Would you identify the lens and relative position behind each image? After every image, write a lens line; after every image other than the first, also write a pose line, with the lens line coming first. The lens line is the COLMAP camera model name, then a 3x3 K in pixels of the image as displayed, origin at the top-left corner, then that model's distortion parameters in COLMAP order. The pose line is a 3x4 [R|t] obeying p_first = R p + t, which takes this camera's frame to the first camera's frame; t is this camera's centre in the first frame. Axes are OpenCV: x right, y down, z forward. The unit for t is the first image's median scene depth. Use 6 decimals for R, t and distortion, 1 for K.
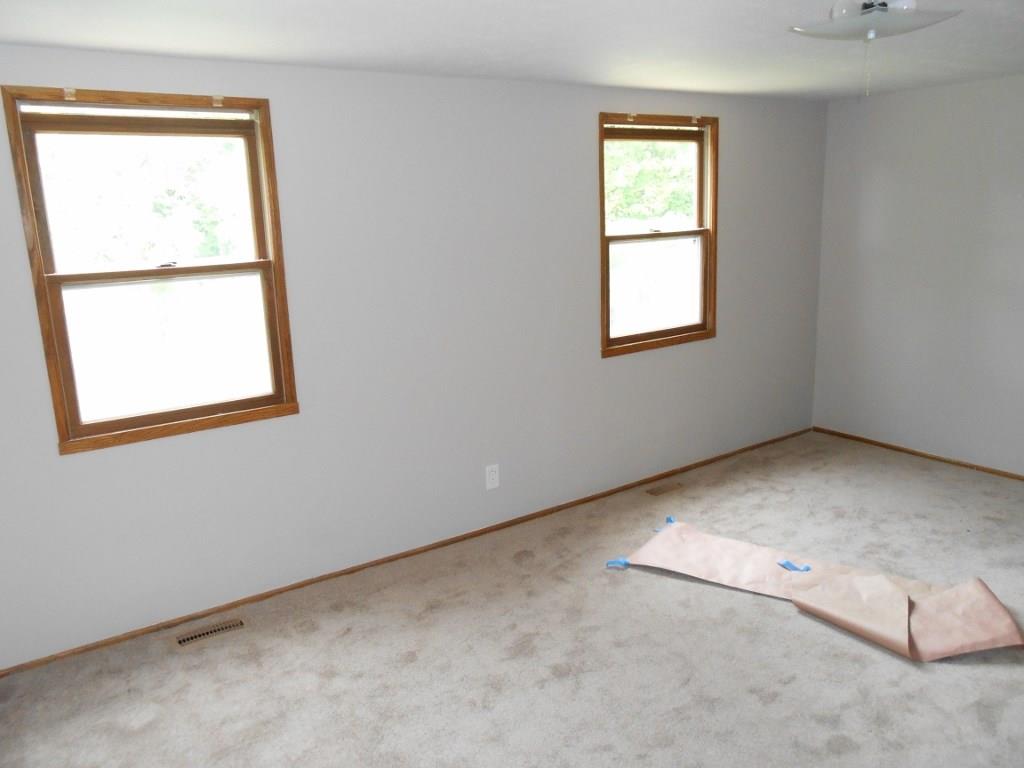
lens RADIAL K [[806.7, 0, 512.0], [0, 806.7, 384.0], [0, 0, 1]] dist [0.012790, 0.011930]
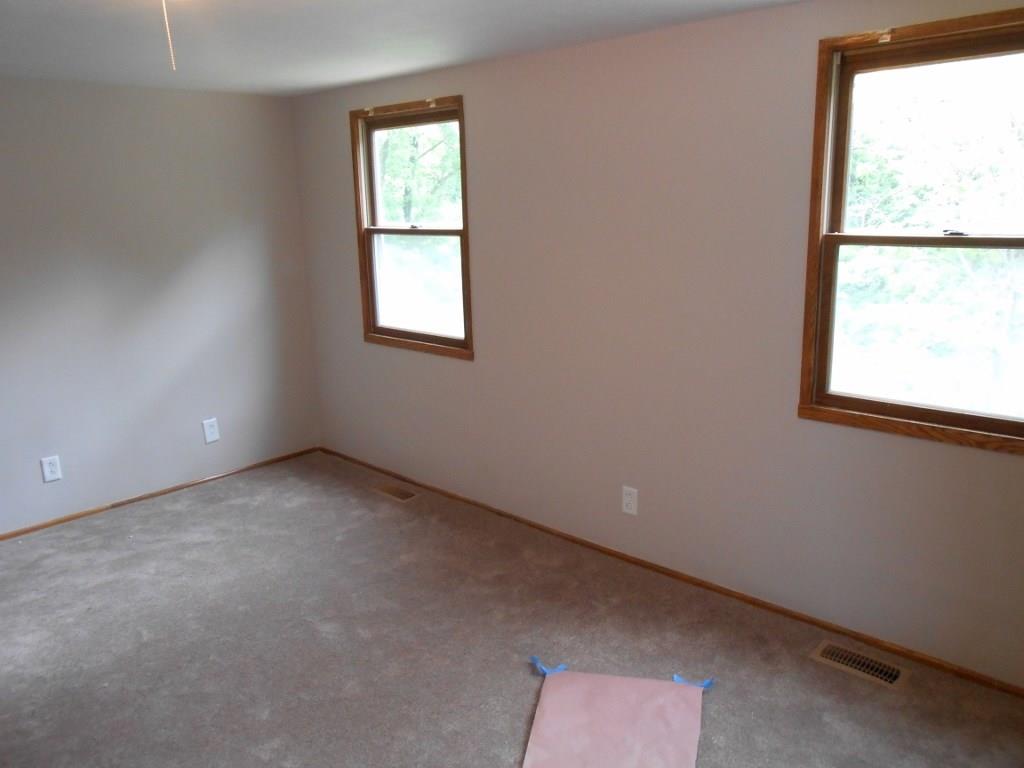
lens RADIAL K [[806.7, 0, 512.0], [0, 806.7, 384.0], [0, 0, 1]] dist [0.012790, 0.011930]
pose [[0.198454, 0.254818, -0.946406, 0.889472], [-0.196037, 0.956419, 0.216407, -0.201523], [0.960305, 0.142584, 0.239759, 0.786502]]
